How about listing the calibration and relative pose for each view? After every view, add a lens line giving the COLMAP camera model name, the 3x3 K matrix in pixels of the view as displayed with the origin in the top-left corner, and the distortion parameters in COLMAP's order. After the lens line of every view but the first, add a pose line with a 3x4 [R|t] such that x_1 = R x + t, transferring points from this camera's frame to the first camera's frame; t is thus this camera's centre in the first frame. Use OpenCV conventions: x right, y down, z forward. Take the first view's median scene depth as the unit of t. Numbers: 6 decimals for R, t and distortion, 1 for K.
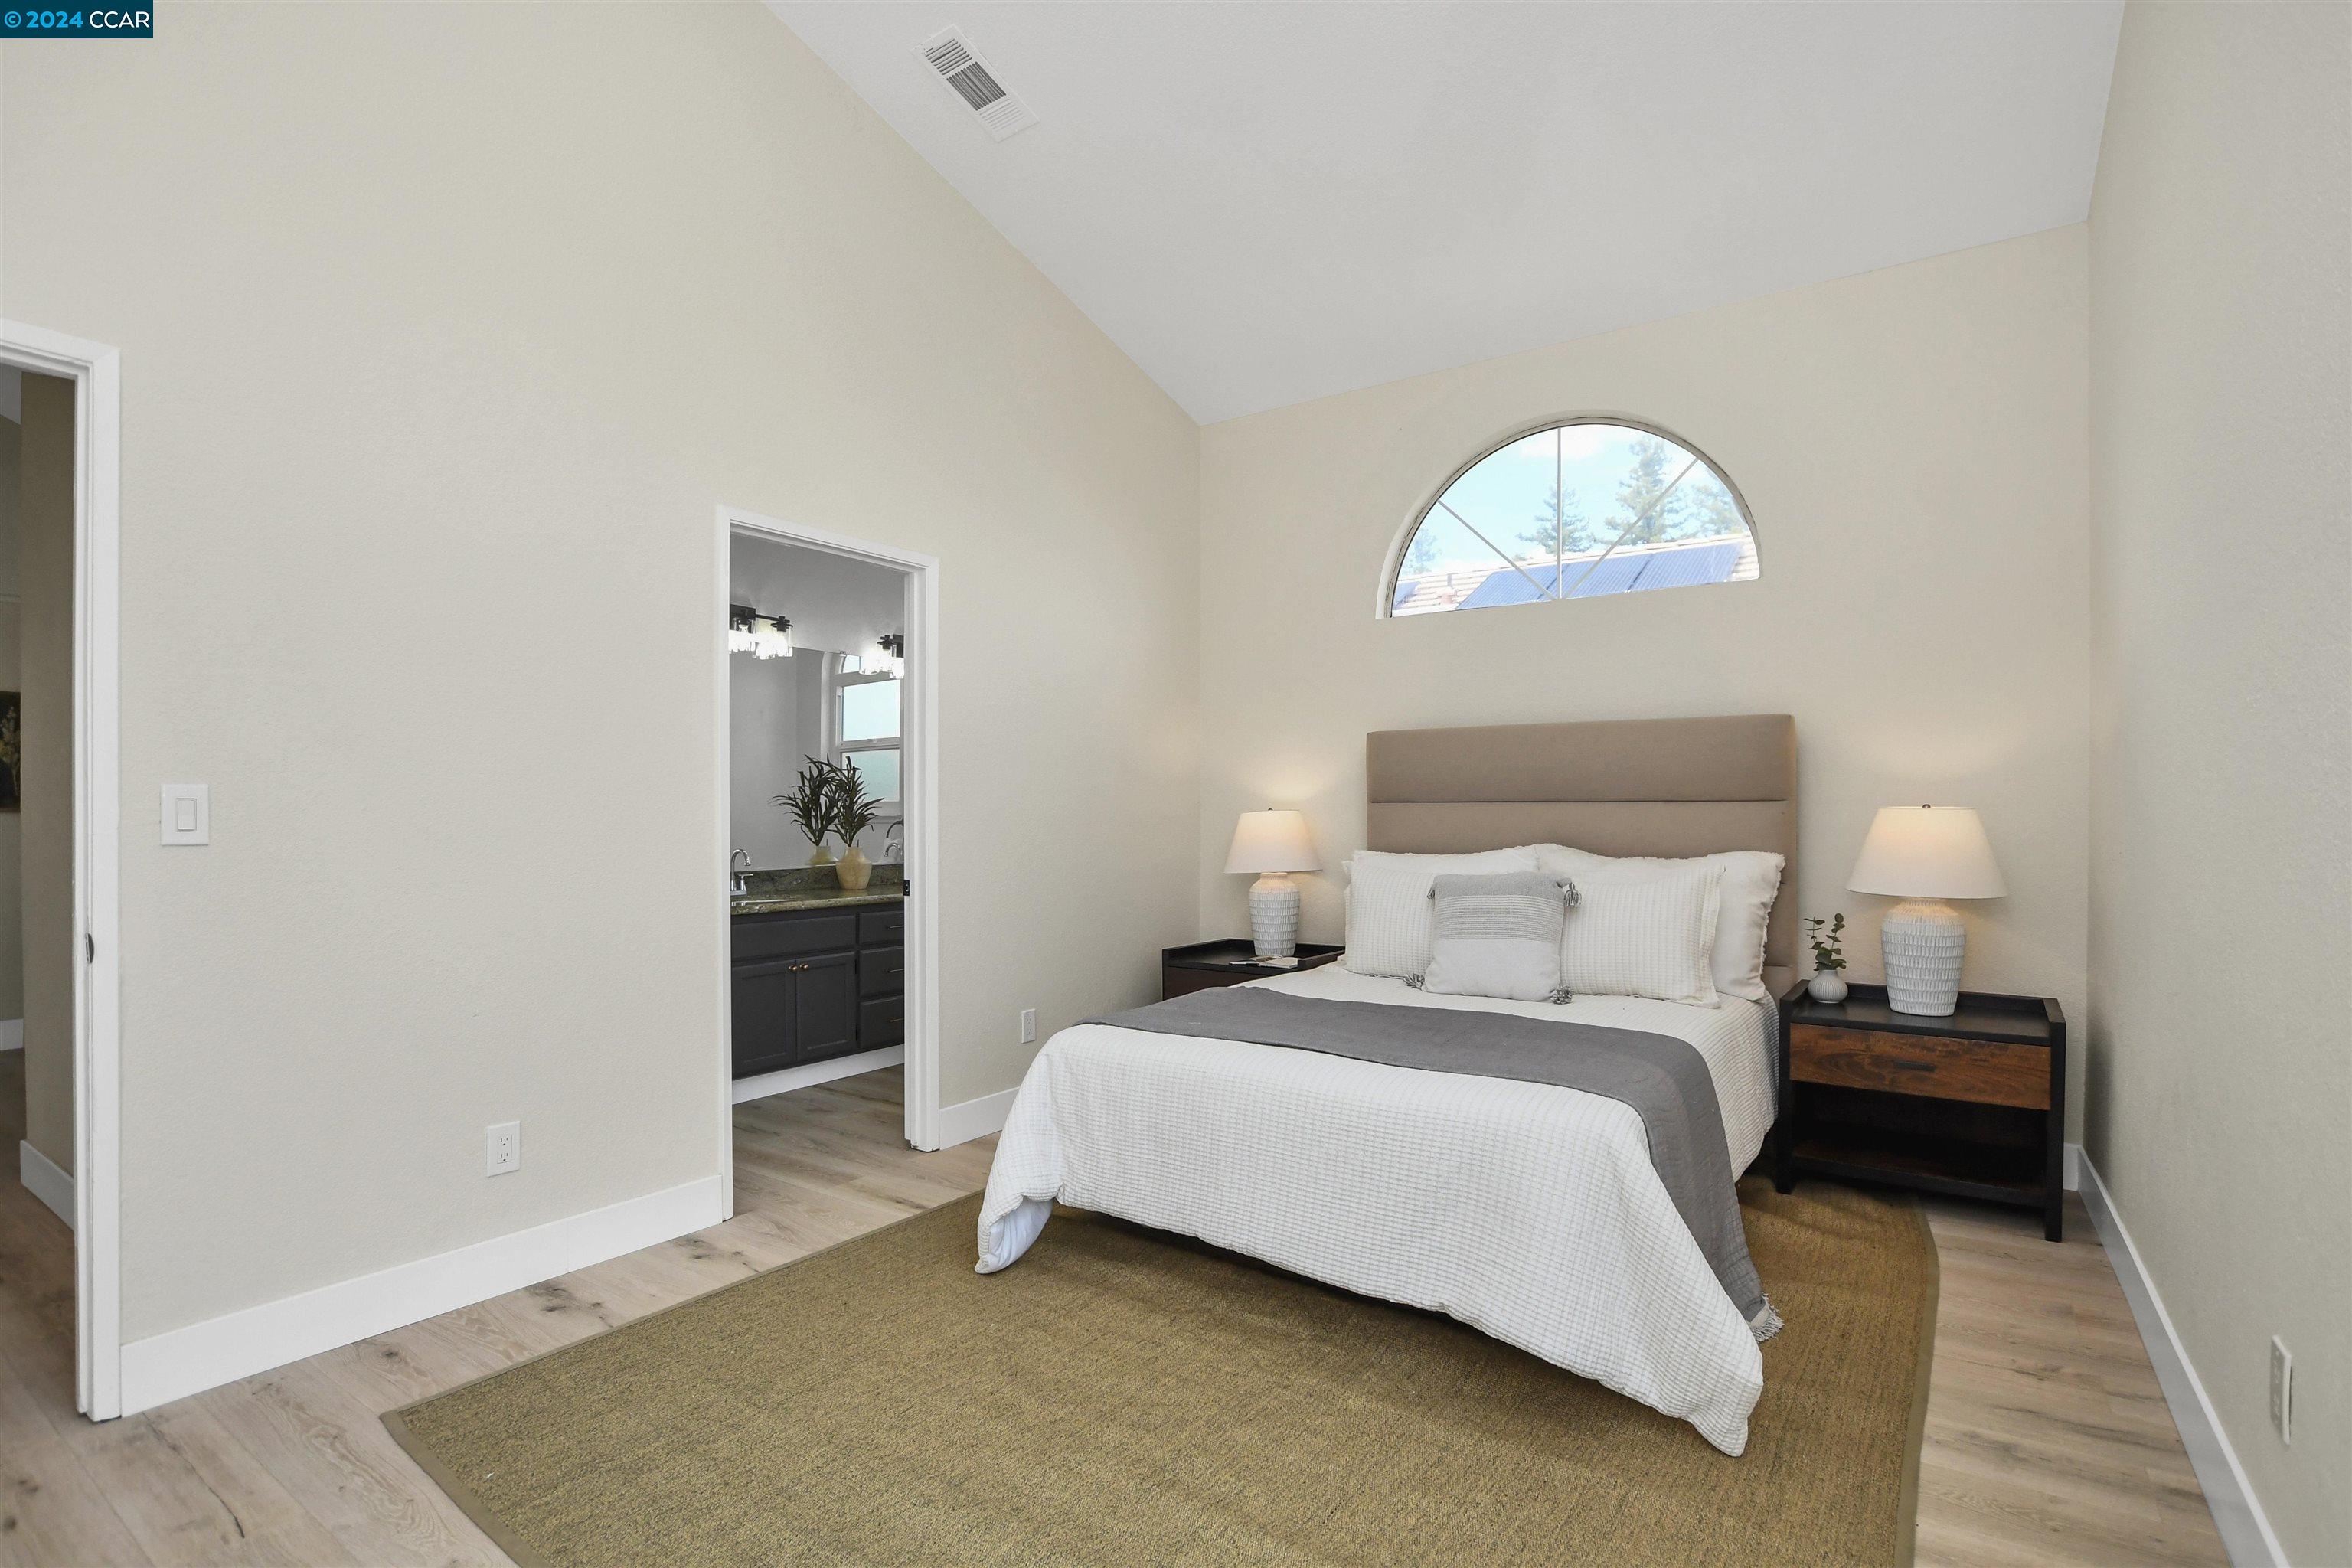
lens RADIAL K [[1100.6, 0, 1171.7], [0, 1100.6, 810.7], [0, 0, 1]] dist [-0.024708, 0.001303]
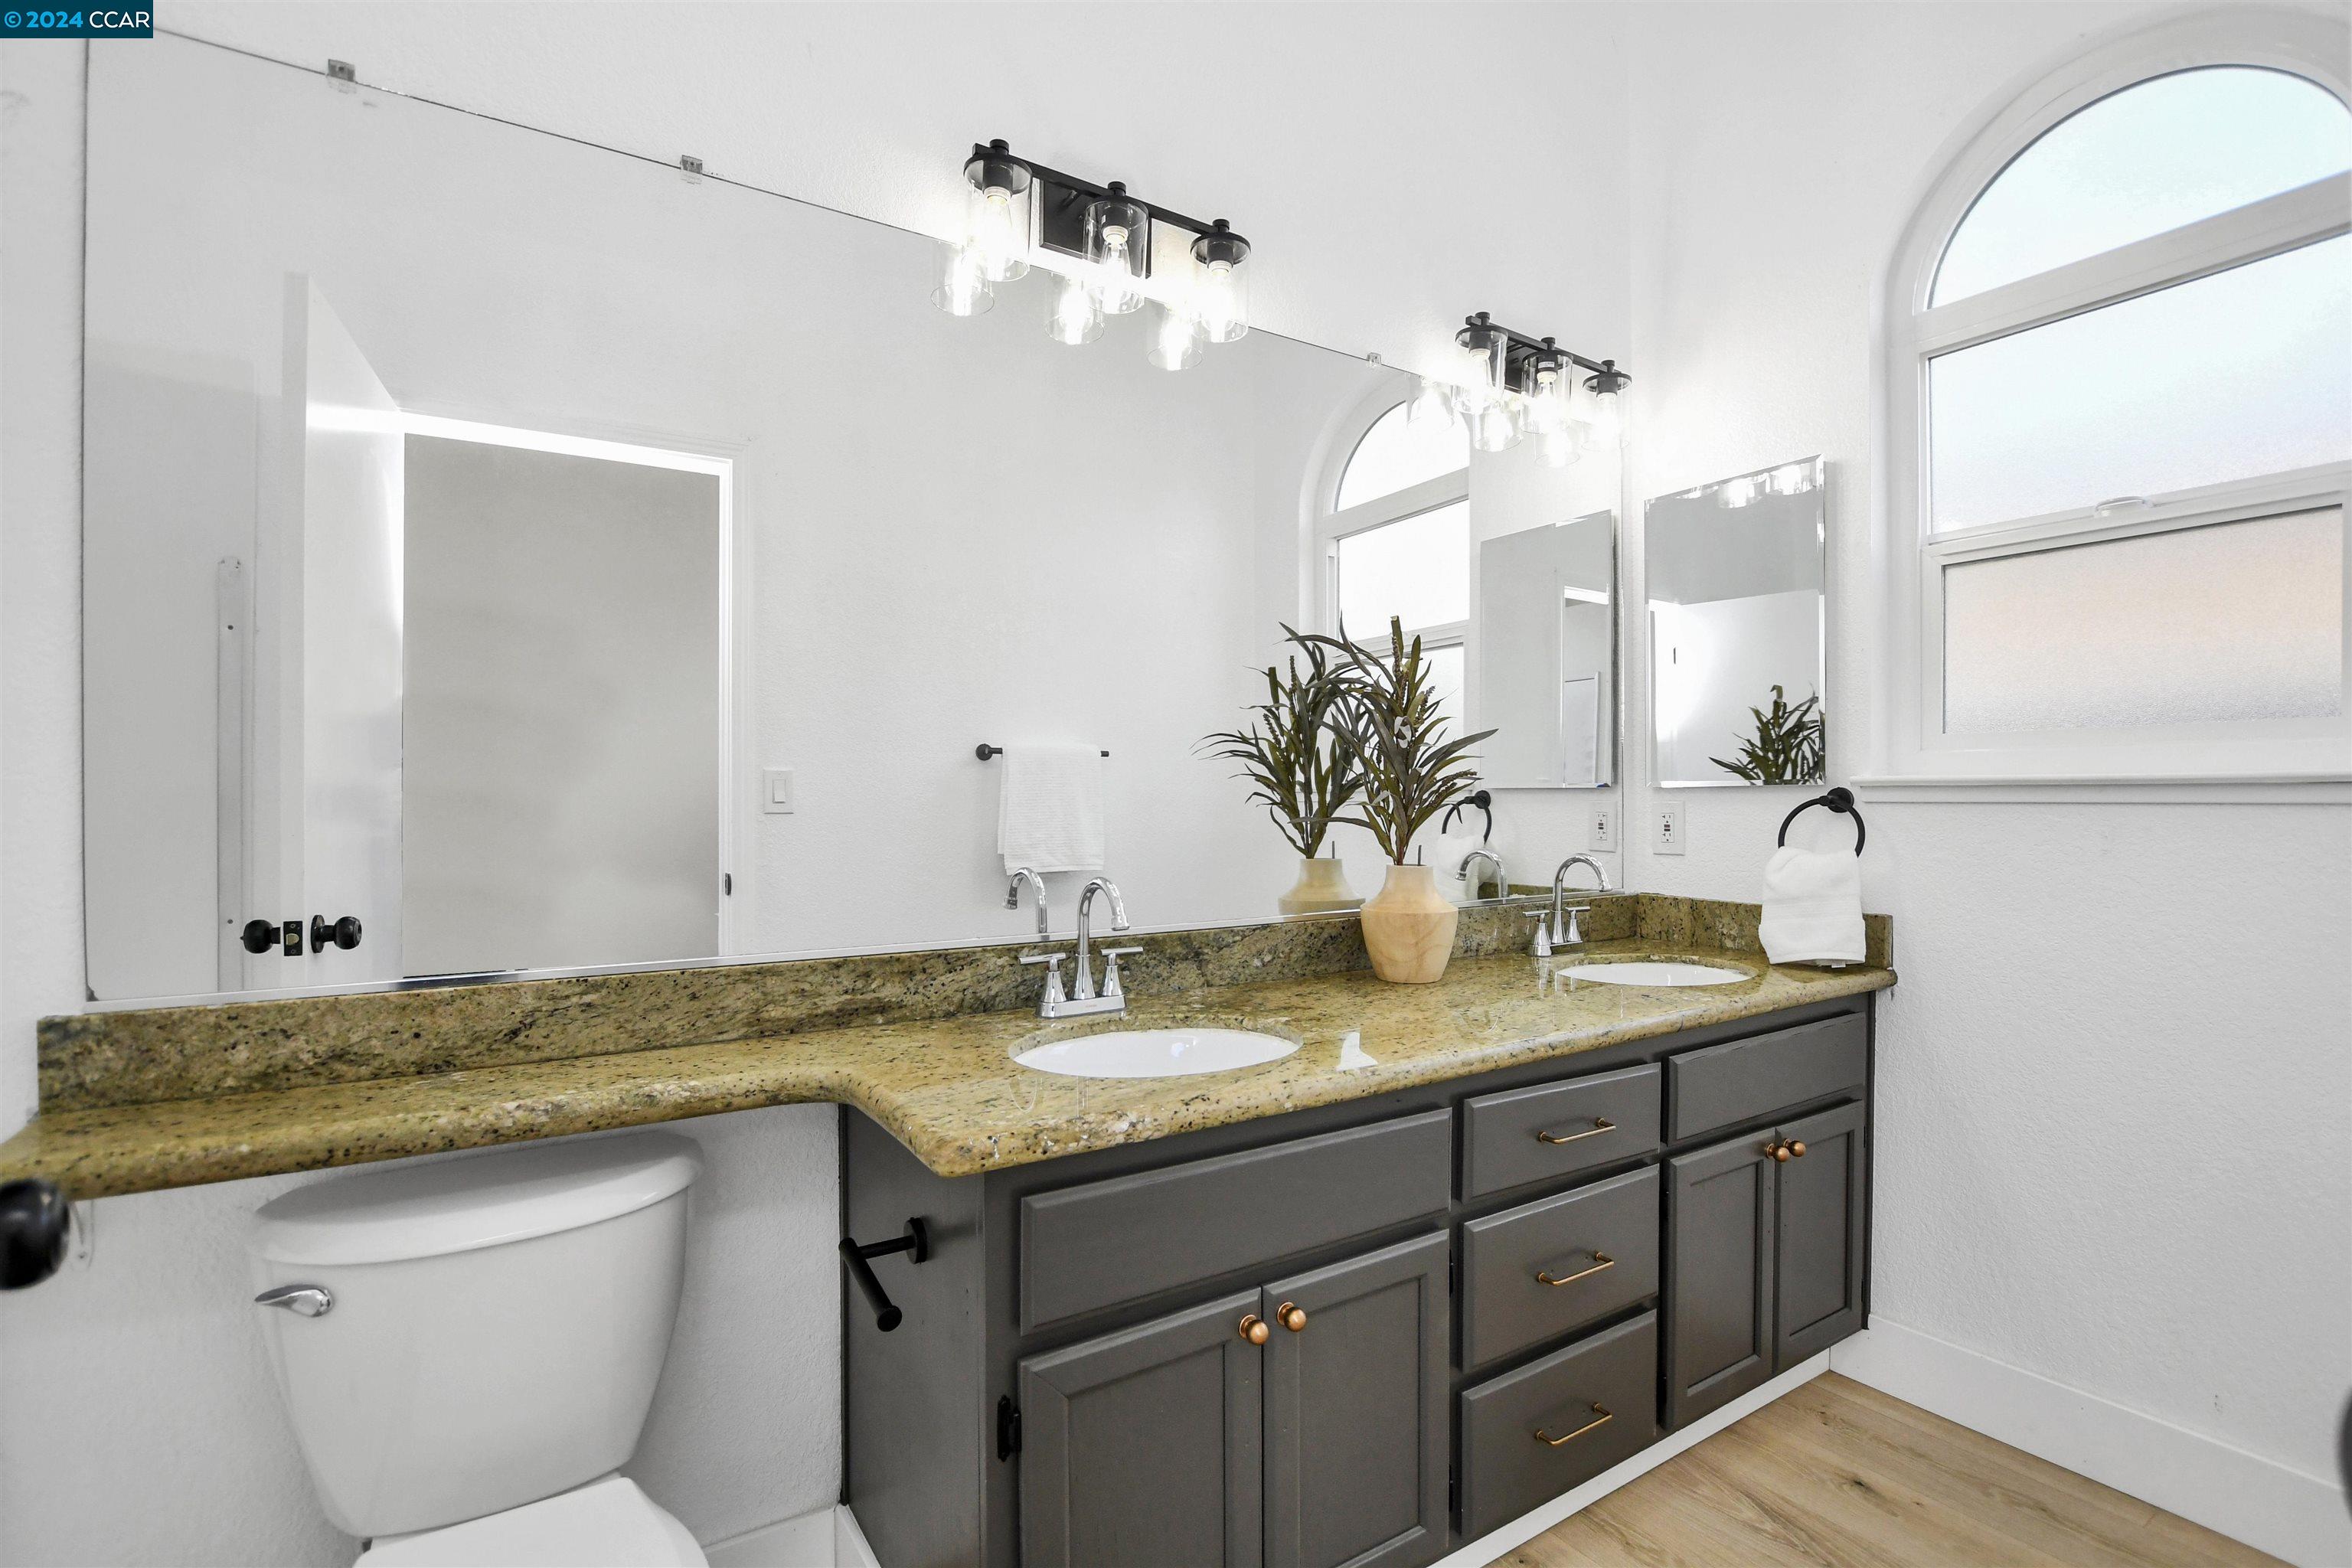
lens RADIAL K [[1100.6, 0, 1171.7], [0, 1100.6, 810.7], [0, 0, 1]] dist [-0.024708, 0.001303]
pose [[0.922298, 0.005052, -0.386446, -0.219990], [0.002081, 0.999835, 0.018037, 0.007812], [0.386474, -0.017440, 0.922136, 0.628769]]
